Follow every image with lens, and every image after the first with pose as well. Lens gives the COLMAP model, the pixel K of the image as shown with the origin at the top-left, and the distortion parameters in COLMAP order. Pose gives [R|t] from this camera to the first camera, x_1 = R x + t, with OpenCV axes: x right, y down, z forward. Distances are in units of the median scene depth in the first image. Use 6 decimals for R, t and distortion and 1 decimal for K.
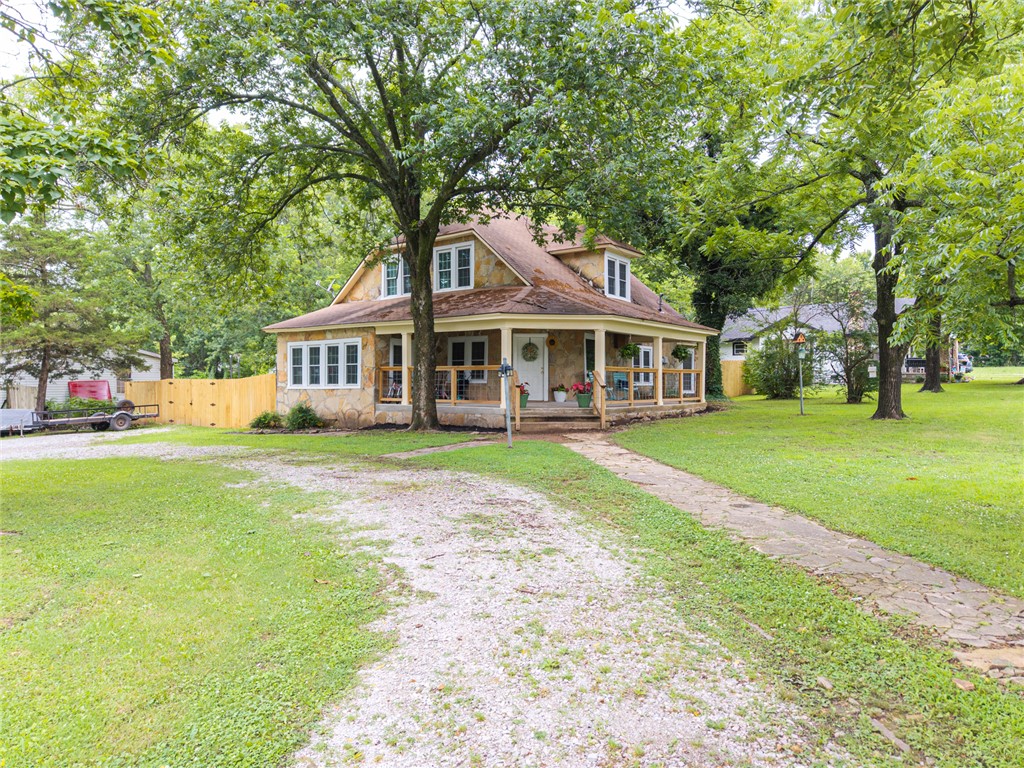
lens RADIAL K [[686.7, 0, 506.6], [0, 686.7, 384.7], [0, 0, 1]] dist [0.019692, -0.022718]
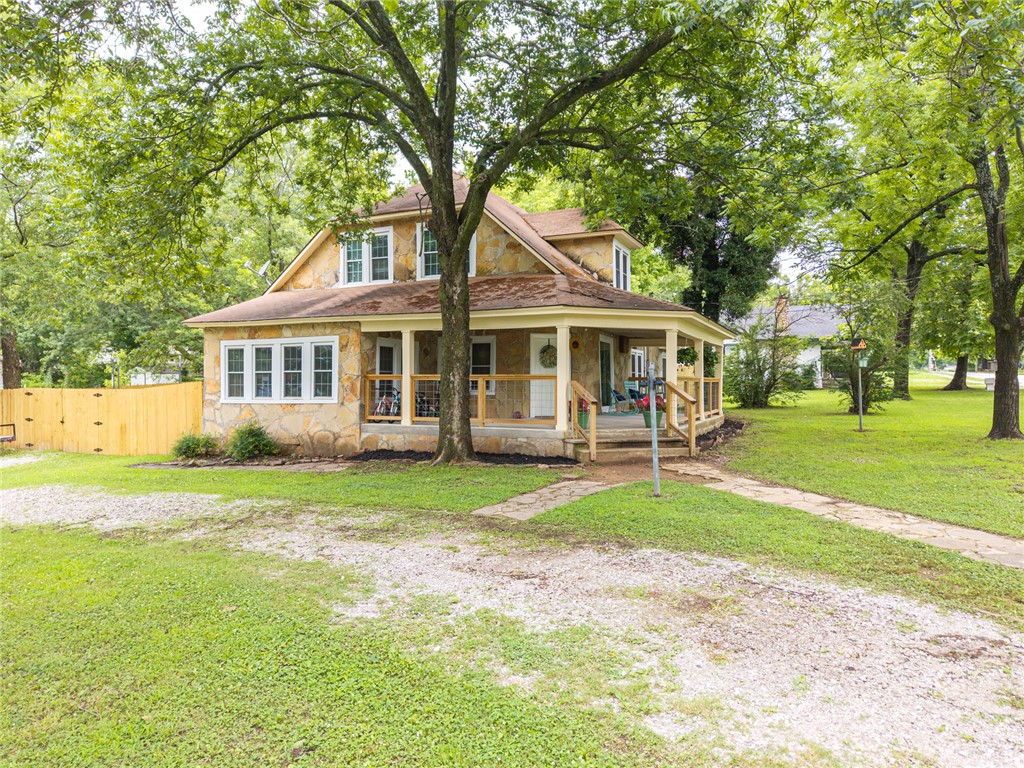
lens RADIAL K [[686.7, 0, 507.2], [0, 686.7, 382.9], [0, 0, 1]] dist [0.019692, -0.022718]
pose [[0.976695, -0.000279, 0.214632, -0.187183], [0.001206, 0.999990, -0.004190, -0.012916], [-0.214629, 0.004351, 0.976686, 0.217590]]
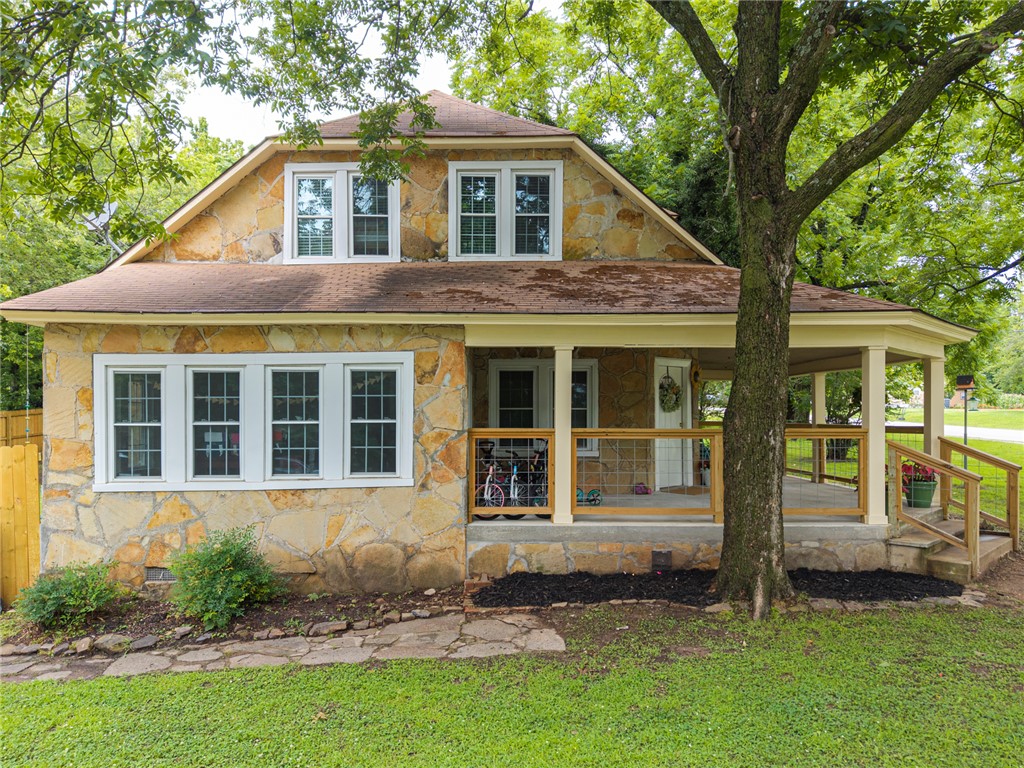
lens RADIAL K [[752.3, 0, 487.5], [0, 752.3, 413.5], [0, 0, 1]] dist [0.044616, -0.002222]
pose [[0.795200, -0.002952, 0.606341, -0.419391], [0.006673, 0.999970, -0.003883, -0.031510], [-0.606311, 0.007134, 0.795196, 0.625609]]
